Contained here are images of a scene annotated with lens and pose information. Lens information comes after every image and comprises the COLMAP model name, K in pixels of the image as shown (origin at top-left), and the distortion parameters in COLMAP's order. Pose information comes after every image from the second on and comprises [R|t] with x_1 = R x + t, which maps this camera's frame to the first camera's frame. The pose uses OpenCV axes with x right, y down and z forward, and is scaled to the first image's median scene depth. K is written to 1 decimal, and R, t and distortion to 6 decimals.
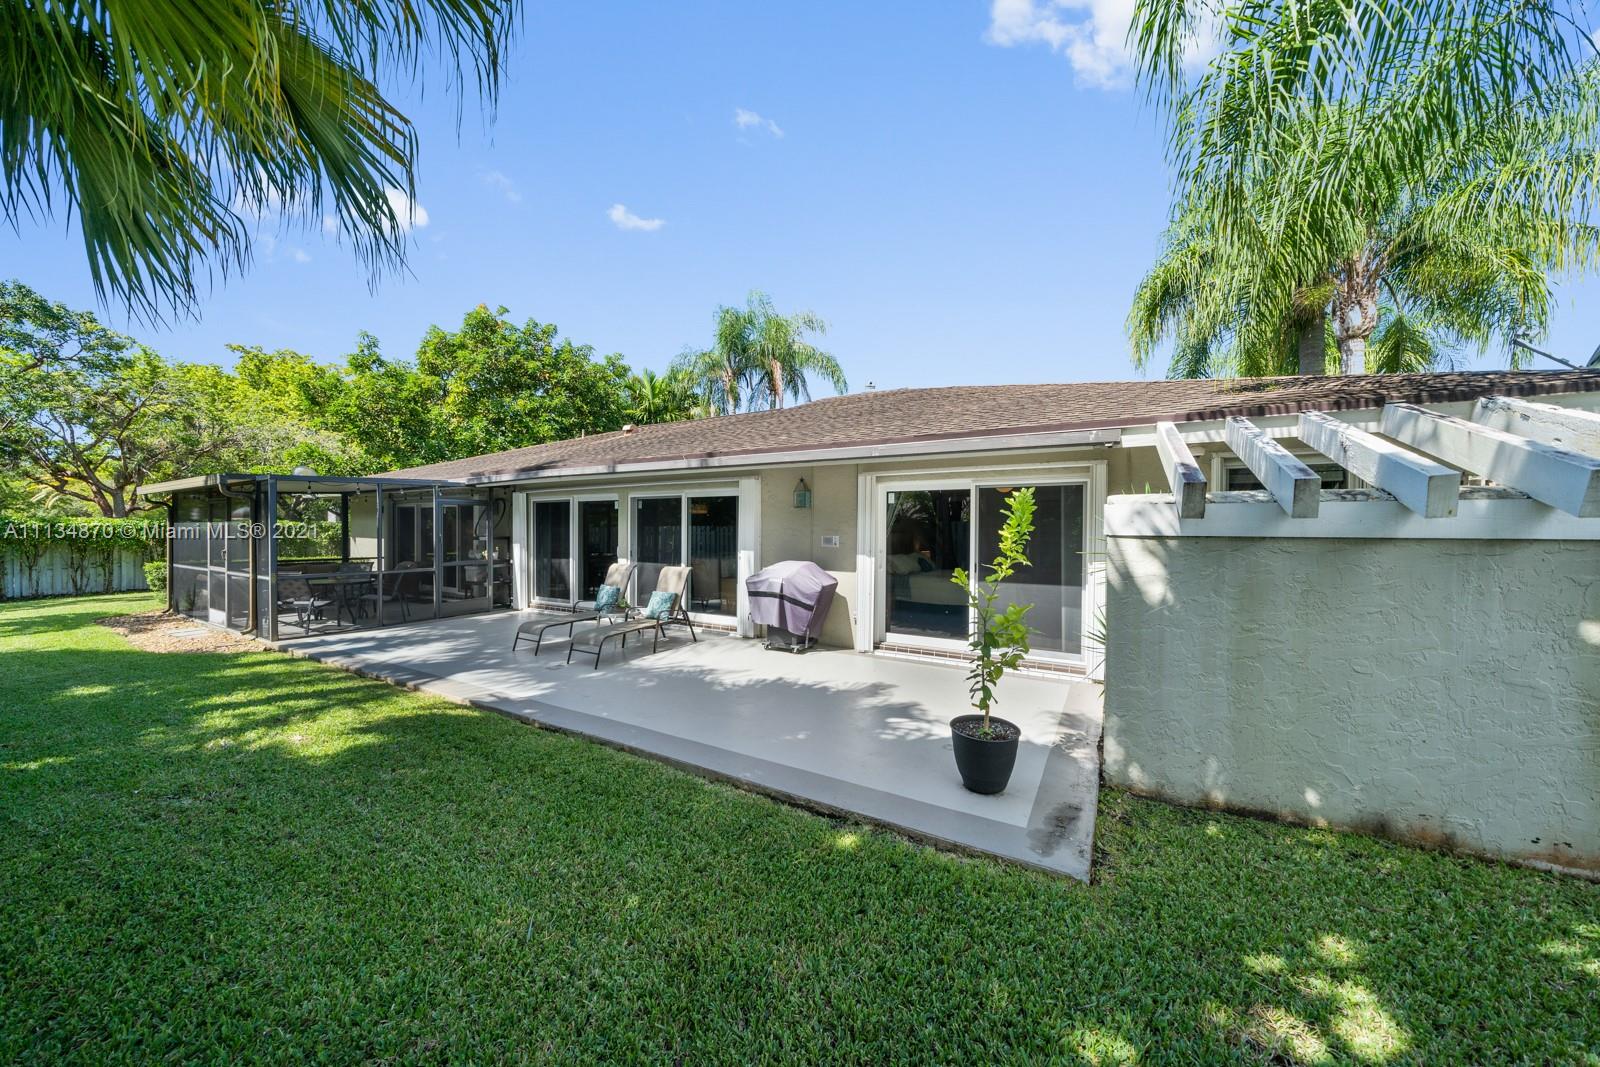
lens RADIAL K [[549.5, 0, 797.7], [0, 549.5, 534.7], [0, 0, 1]] dist [-0.006489, 0.000688]
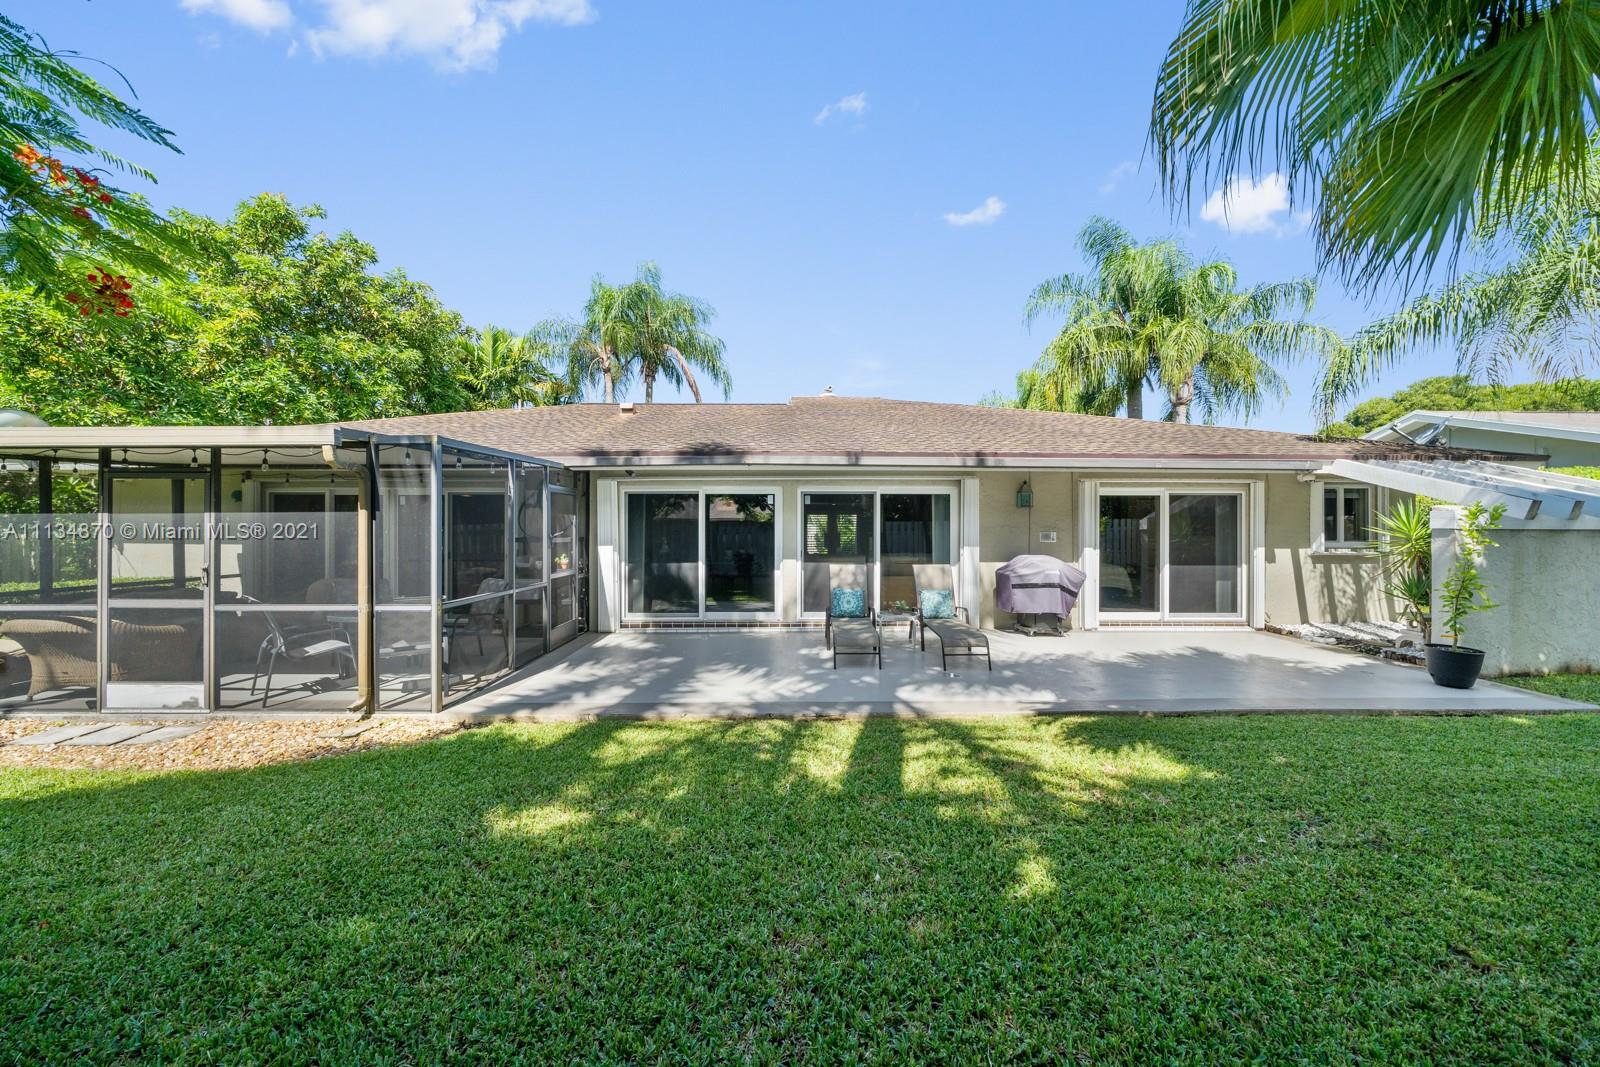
lens RADIAL K [[549.5, 0, 797.8], [0, 549.5, 532.2], [0, 0, 1]] dist [-0.006489, 0.000688]
pose [[0.857663, -0.003399, 0.514201, -0.959631], [0.007027, 0.999962, -0.005110, 0.003486], [-0.514164, 0.007996, 0.857654, 0.278937]]
